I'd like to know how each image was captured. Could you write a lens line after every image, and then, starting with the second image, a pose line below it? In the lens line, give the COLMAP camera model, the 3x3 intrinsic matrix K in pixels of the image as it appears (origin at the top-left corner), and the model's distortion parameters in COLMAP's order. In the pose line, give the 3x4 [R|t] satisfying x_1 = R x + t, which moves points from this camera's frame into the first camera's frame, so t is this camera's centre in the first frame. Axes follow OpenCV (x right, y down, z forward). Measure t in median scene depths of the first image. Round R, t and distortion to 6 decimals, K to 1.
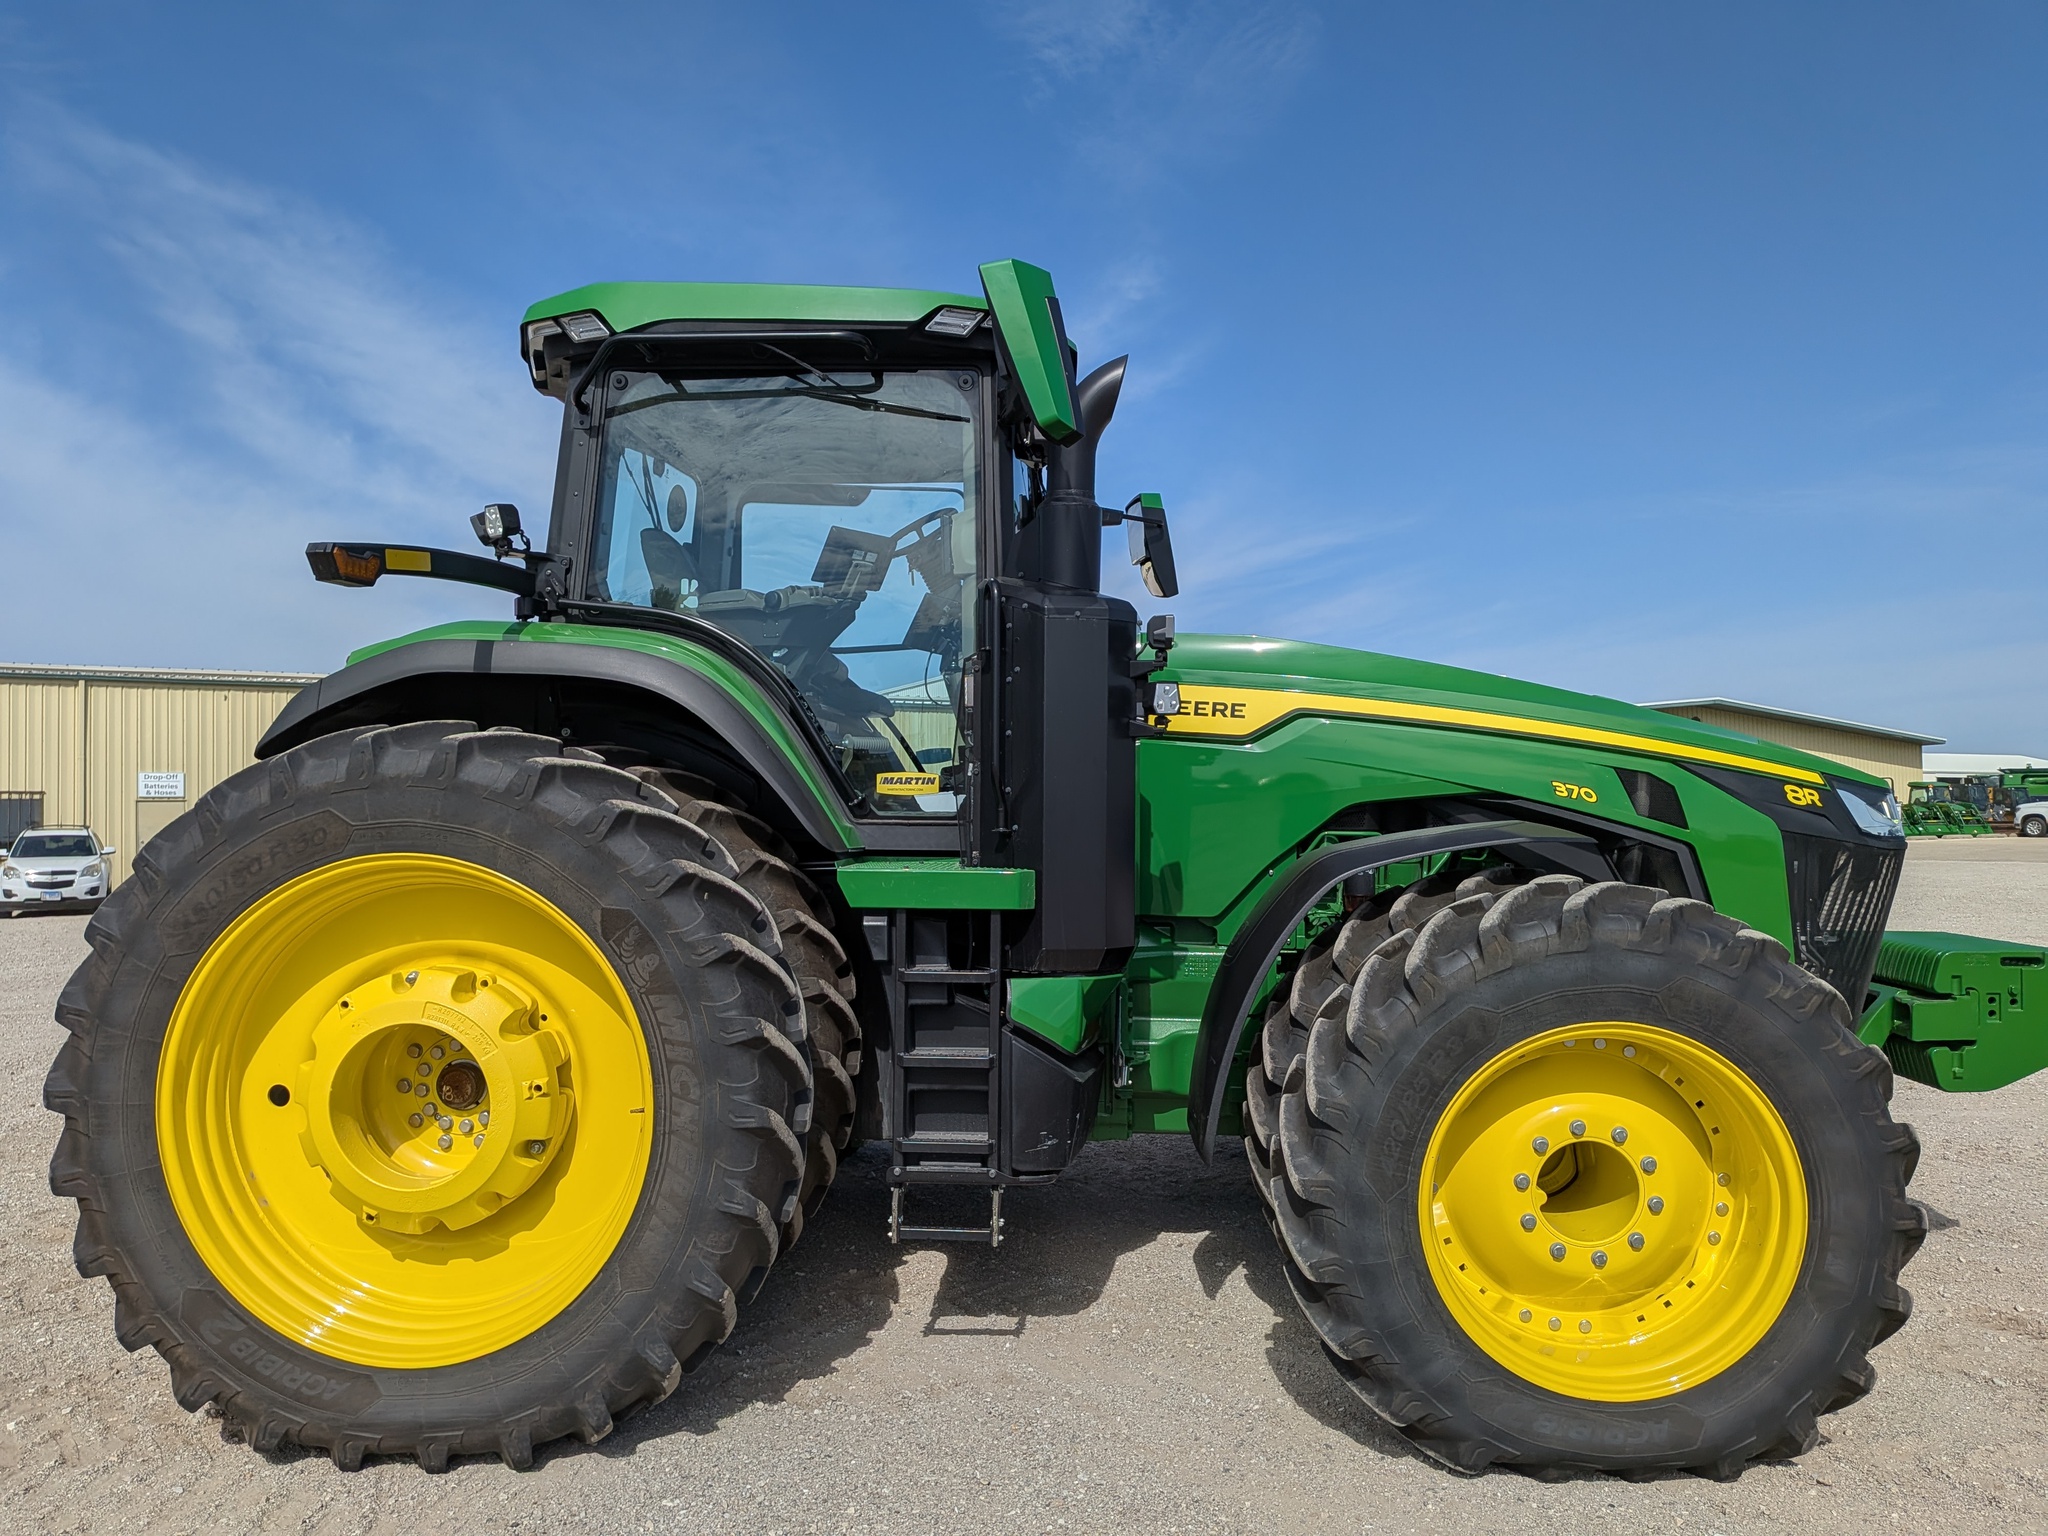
lens RADIAL K [[1553.4, 0, 1054.2], [0, 1553.4, 791.1], [0, 0, 1]] dist [0.004234, -0.019468]
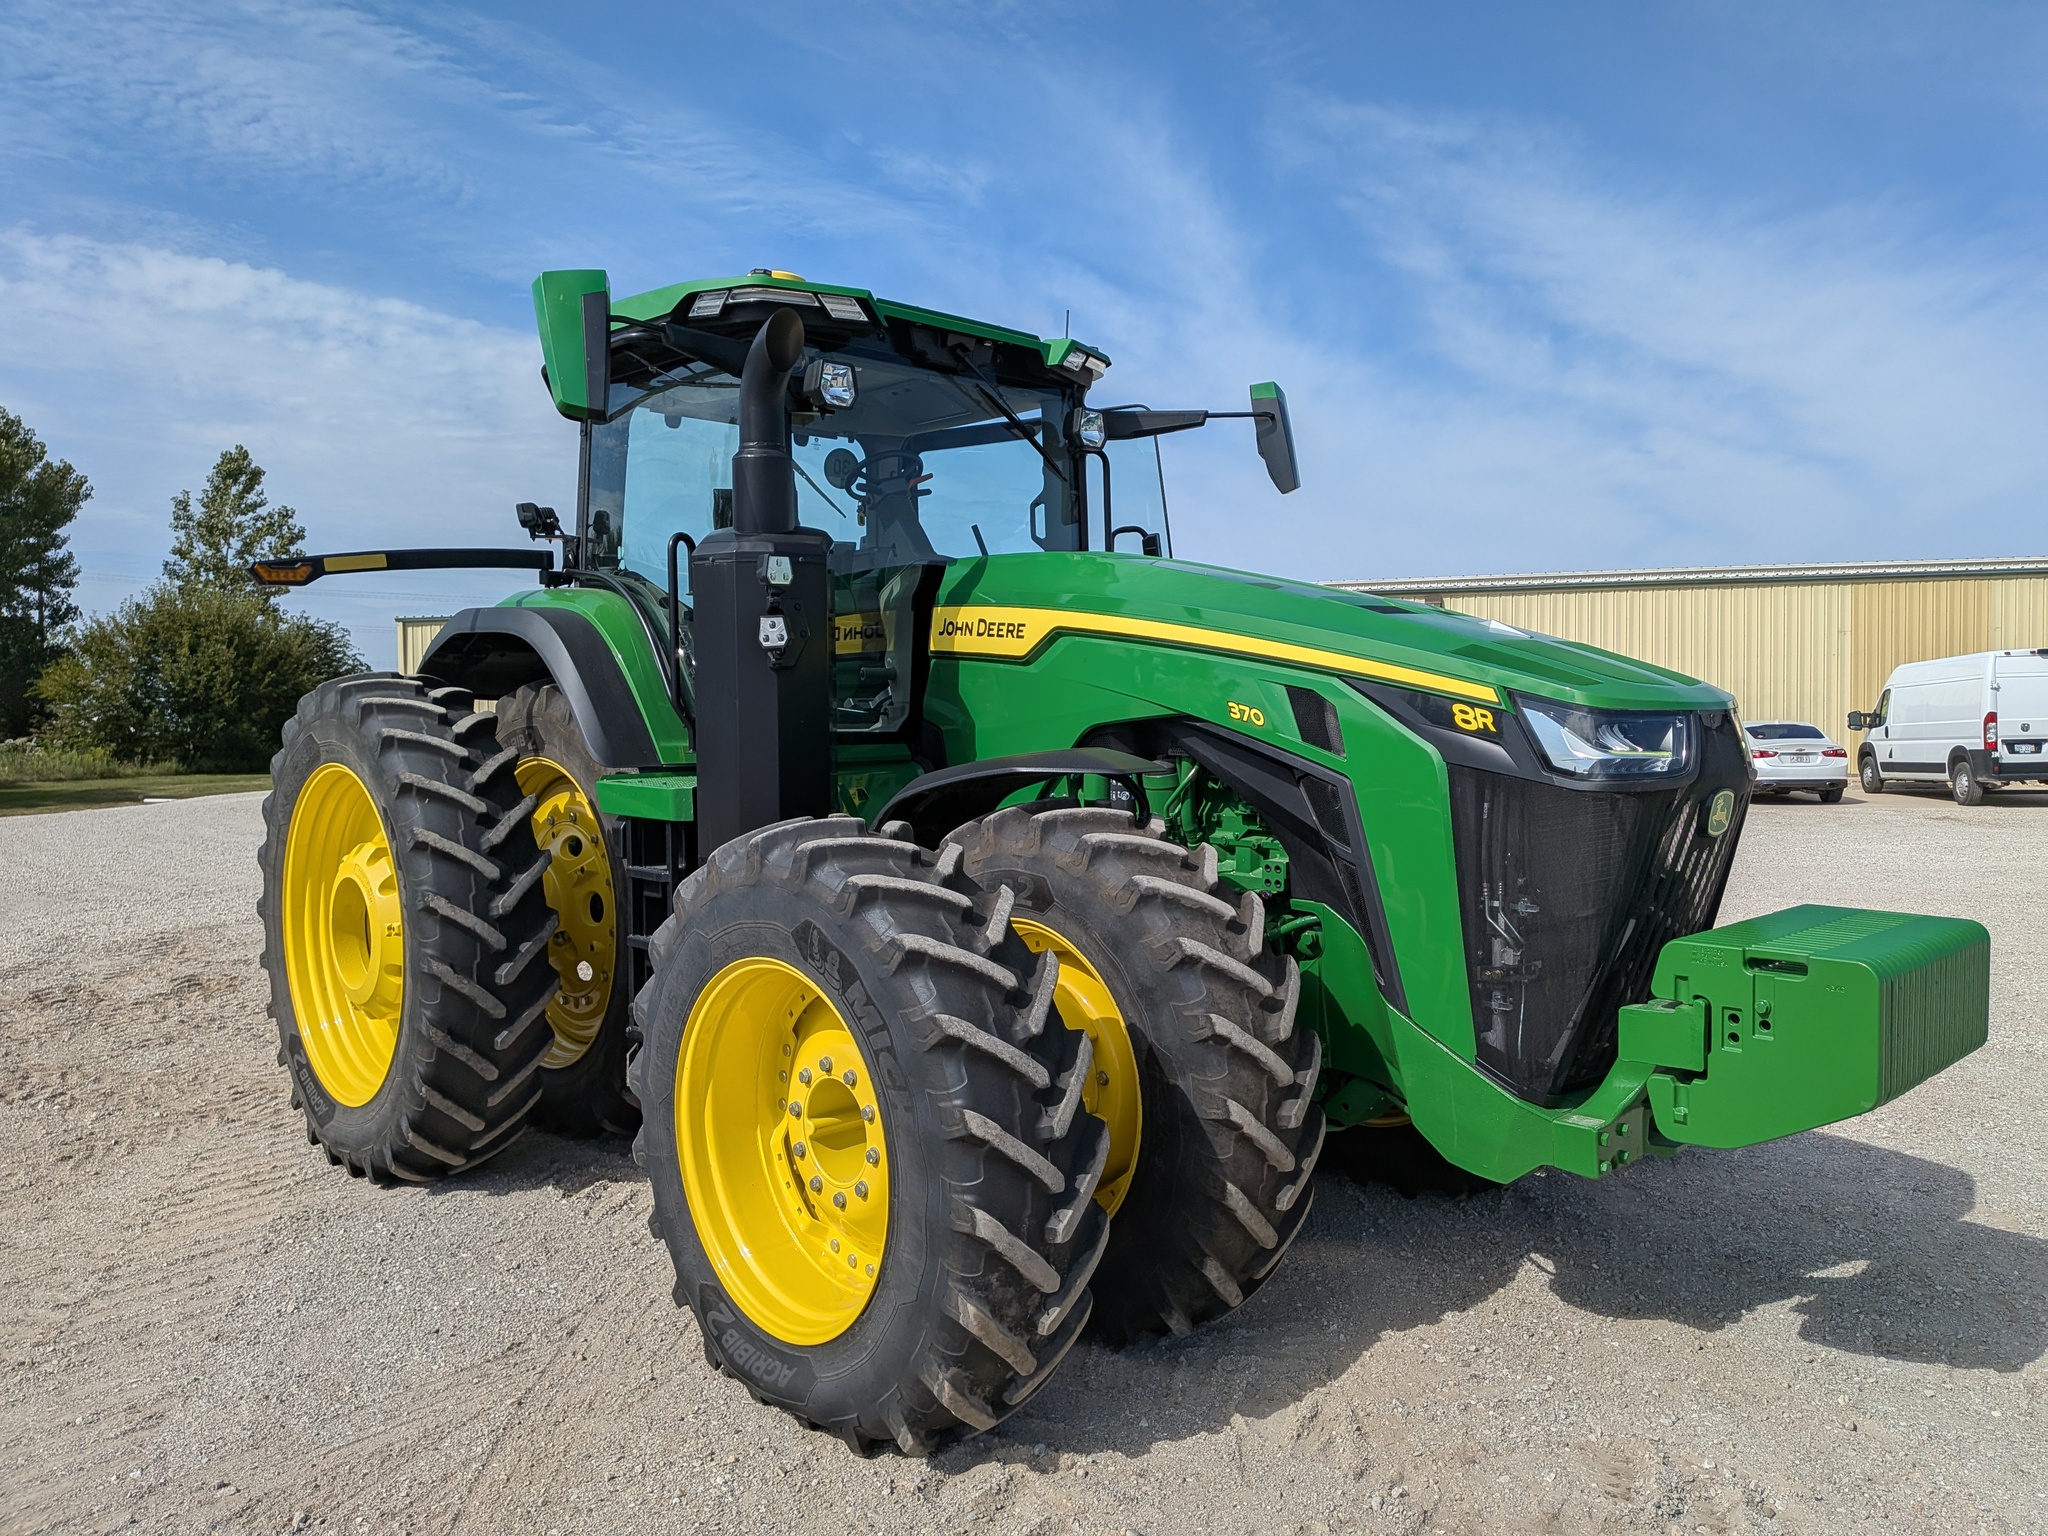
lens RADIAL K [[1553.4, 0, 1017.6], [0, 1553.4, 772.4], [0, 0, 1]] dist [0.004234, -0.019468]
pose [[0.721612, 0.023823, -0.691888, 0.930133], [0.016001, 0.998567, 0.051071, -0.013974], [0.692113, -0.047925, 0.720196, 0.325772]]
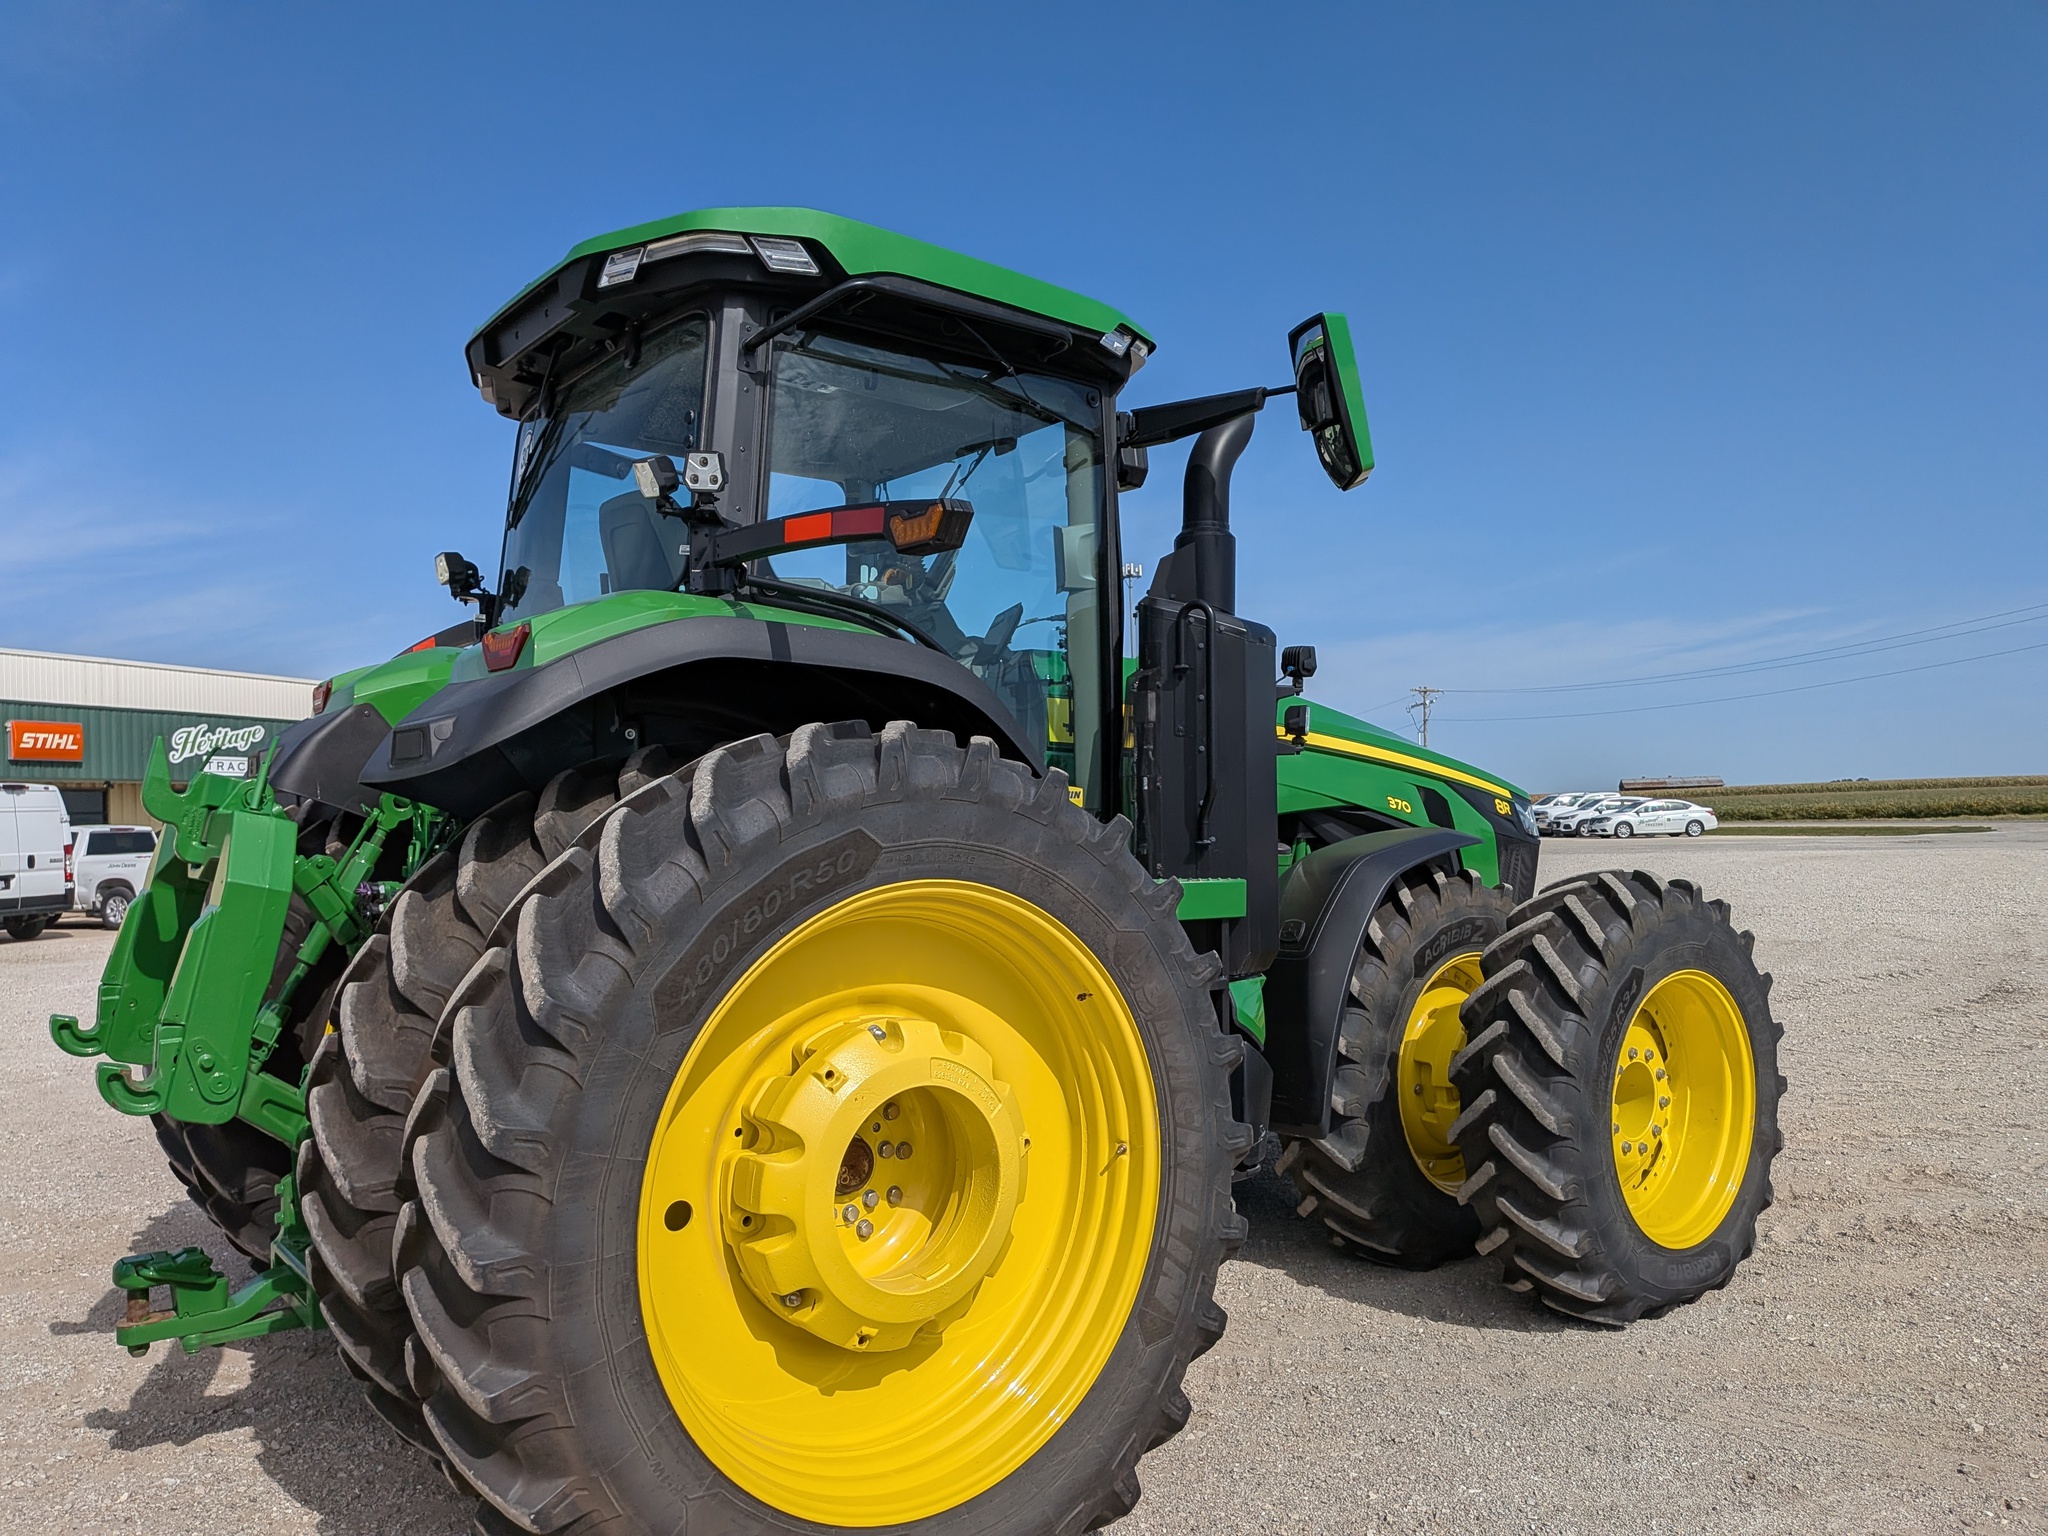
lens RADIAL K [[1553.4, 0, 1019.0], [0, 1553.4, 770.8], [0, 0, 1]] dist [0.004234, -0.019468]
pose [[0.730277, 0.012668, 0.683034, -0.832954], [0.005427, 0.999689, -0.024343, 0.002299], [-0.683130, 0.021484, 0.729981, 0.323037]]
